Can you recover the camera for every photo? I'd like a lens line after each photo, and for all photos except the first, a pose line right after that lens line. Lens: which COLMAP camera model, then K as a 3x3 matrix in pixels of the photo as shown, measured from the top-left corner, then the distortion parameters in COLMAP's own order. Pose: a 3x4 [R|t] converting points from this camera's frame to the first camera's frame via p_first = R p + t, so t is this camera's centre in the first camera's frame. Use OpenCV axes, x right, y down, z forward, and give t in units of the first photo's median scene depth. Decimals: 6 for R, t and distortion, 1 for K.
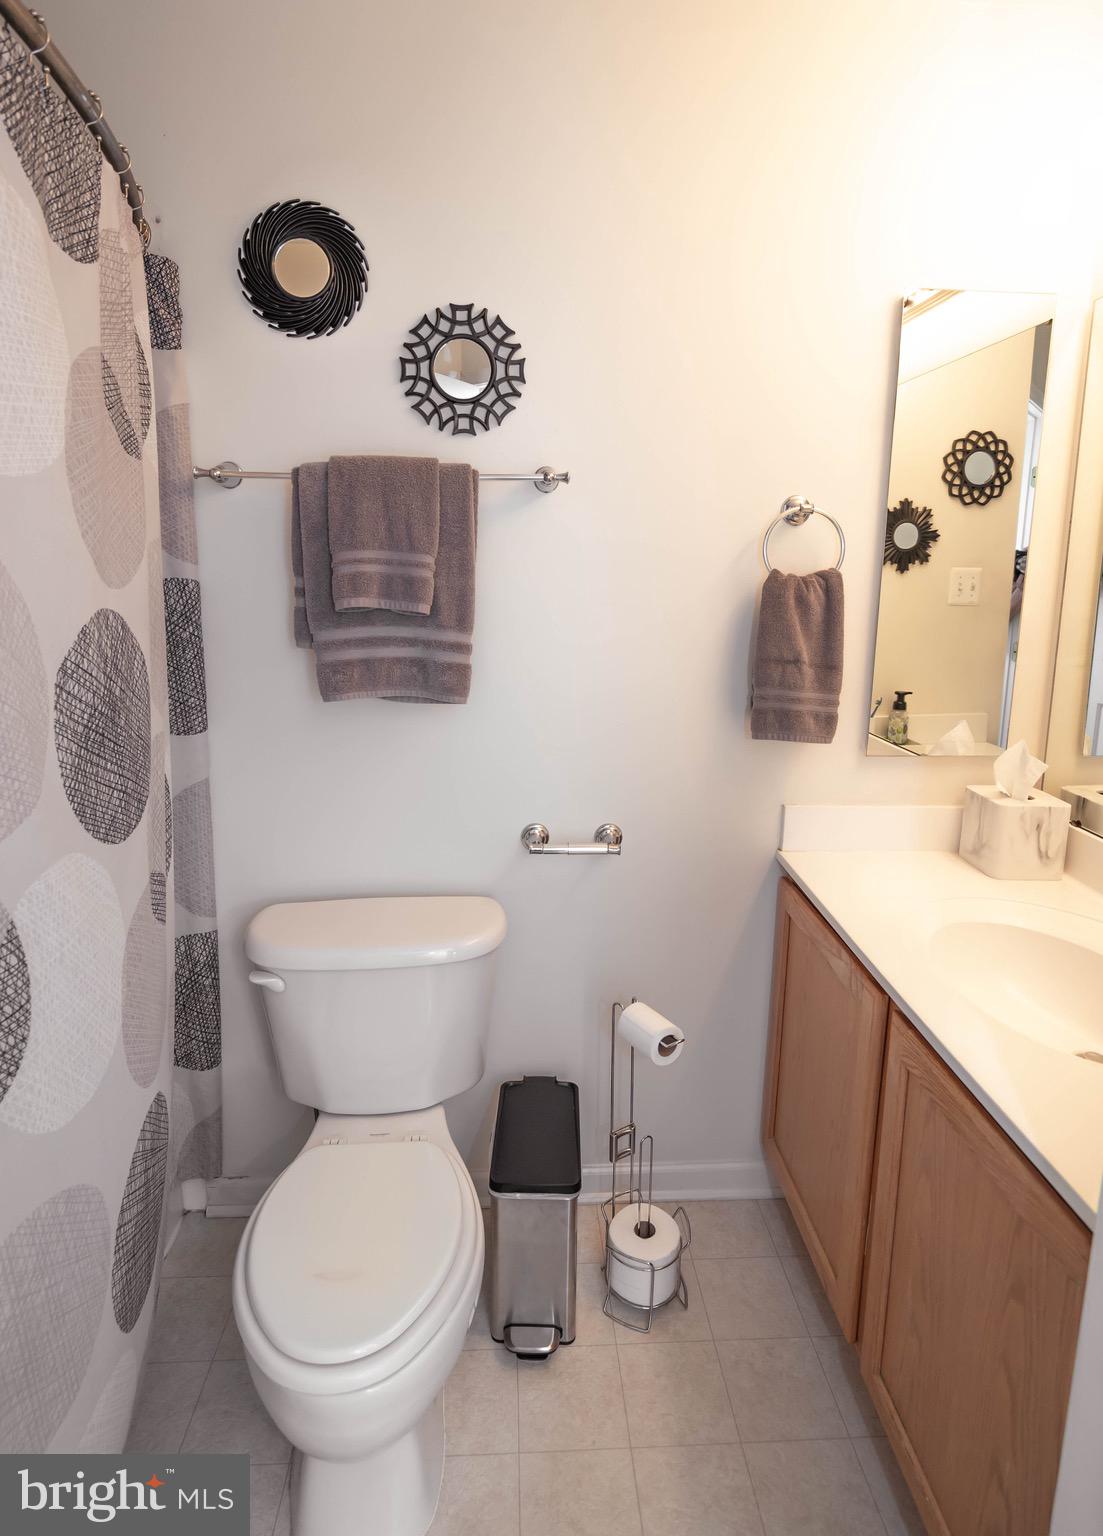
lens RADIAL K [[793.7, 0, 536.9], [0, 793.7, 768.2], [0, 0, 1]] dist [0.006108, 0.000585]
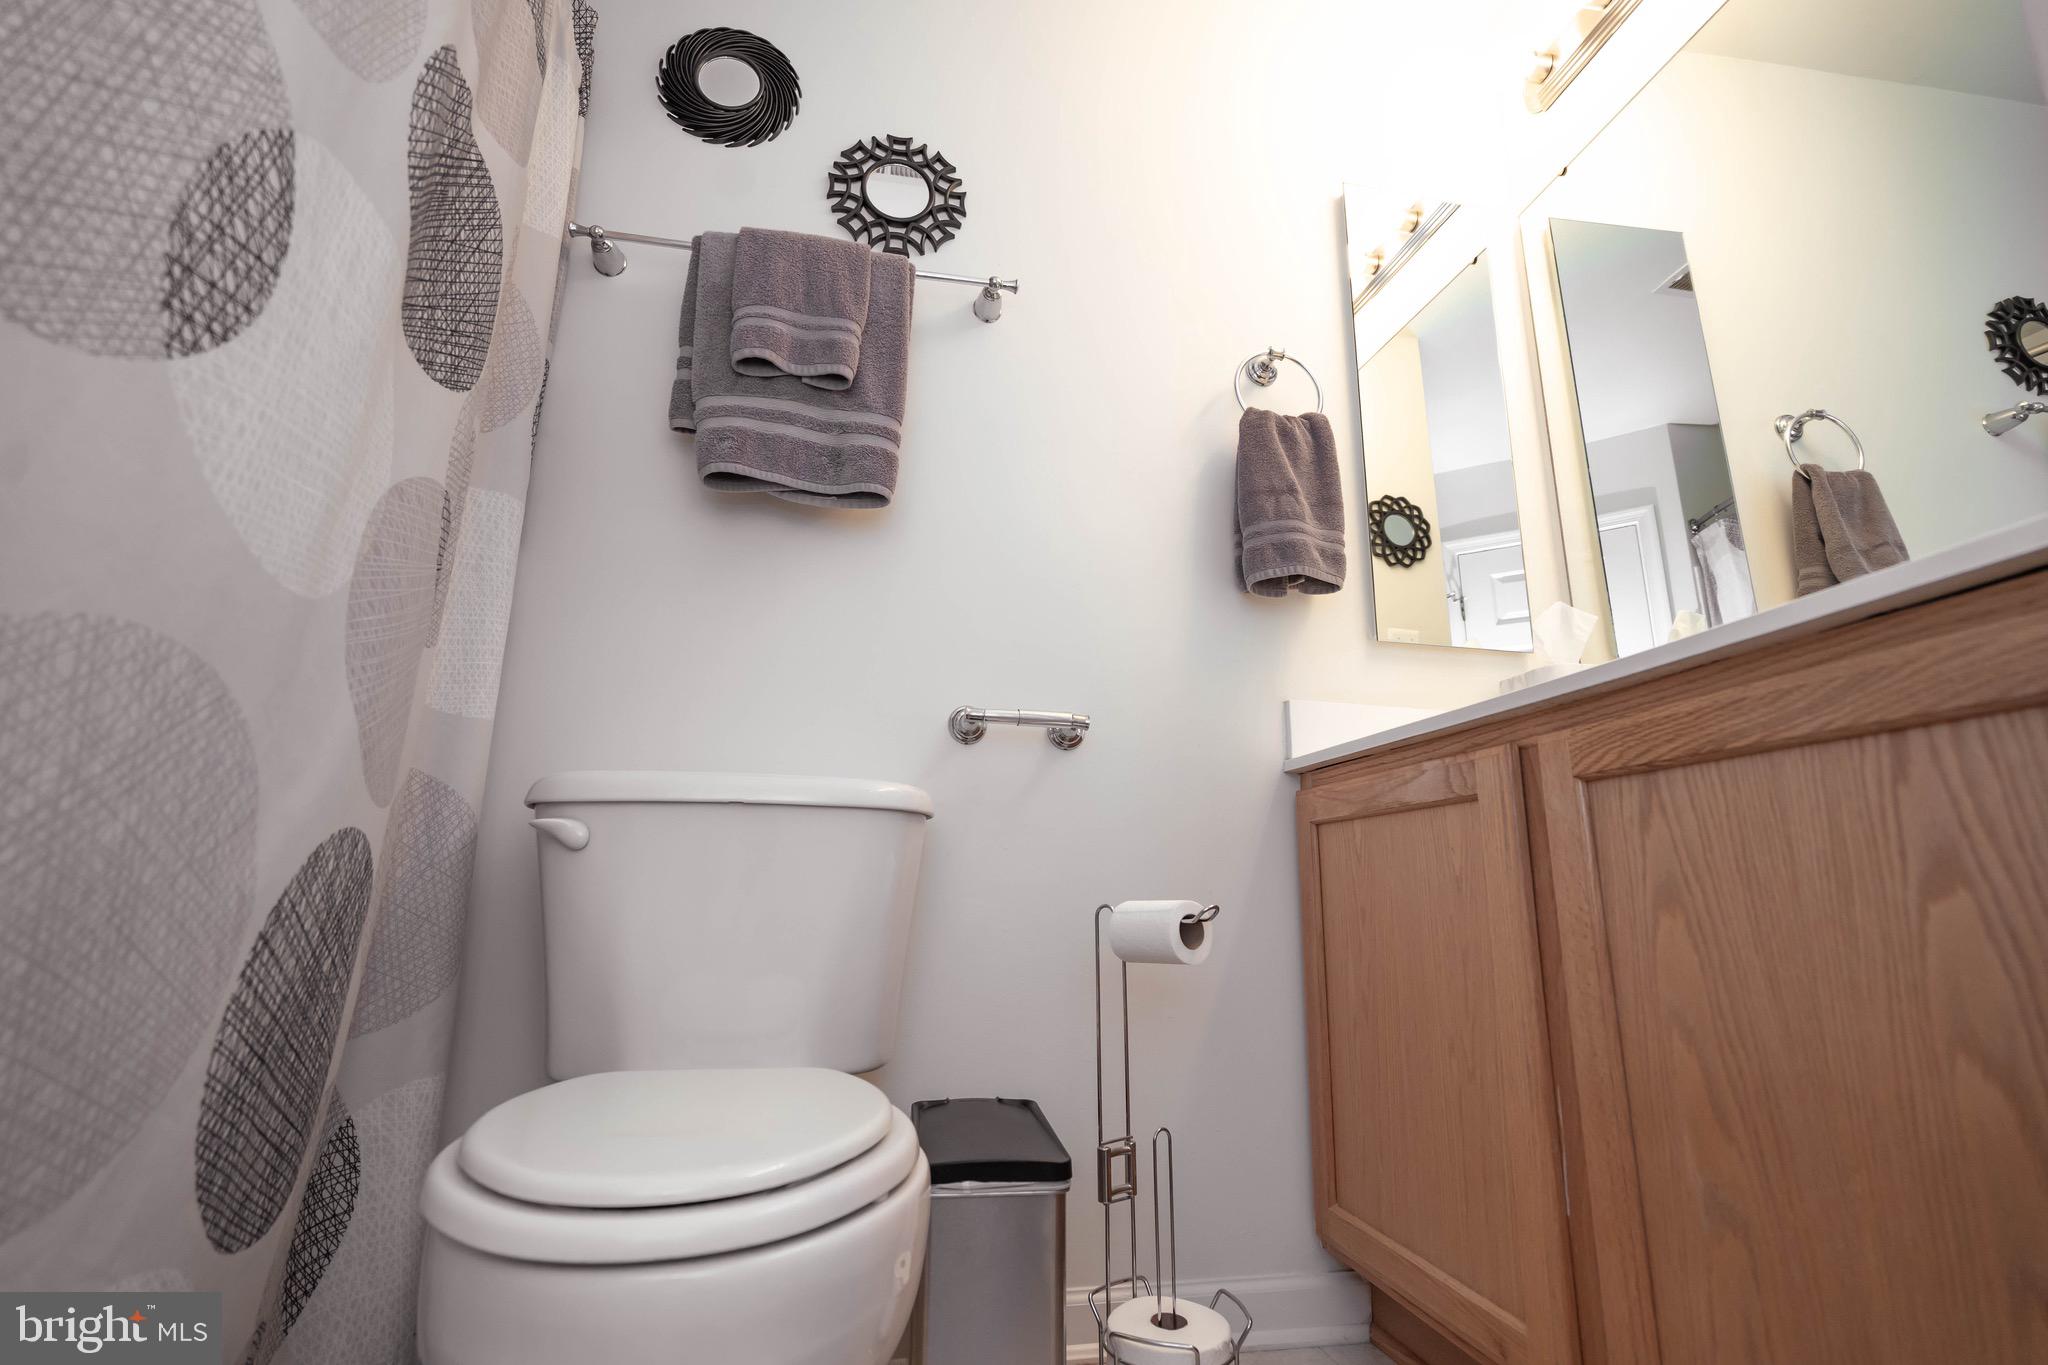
lens RADIAL K [[913.9, 0, 1012.8], [0, 913.9, 686.2], [0, 0, 1]] dist [-0.001102, 0.000180]
pose [[0.991607, 0.032437, 0.125151, -0.075371], [0.016985, 0.926942, -0.374820, 0.408723], [-0.128166, 0.373800, 0.918612, 0.235303]]
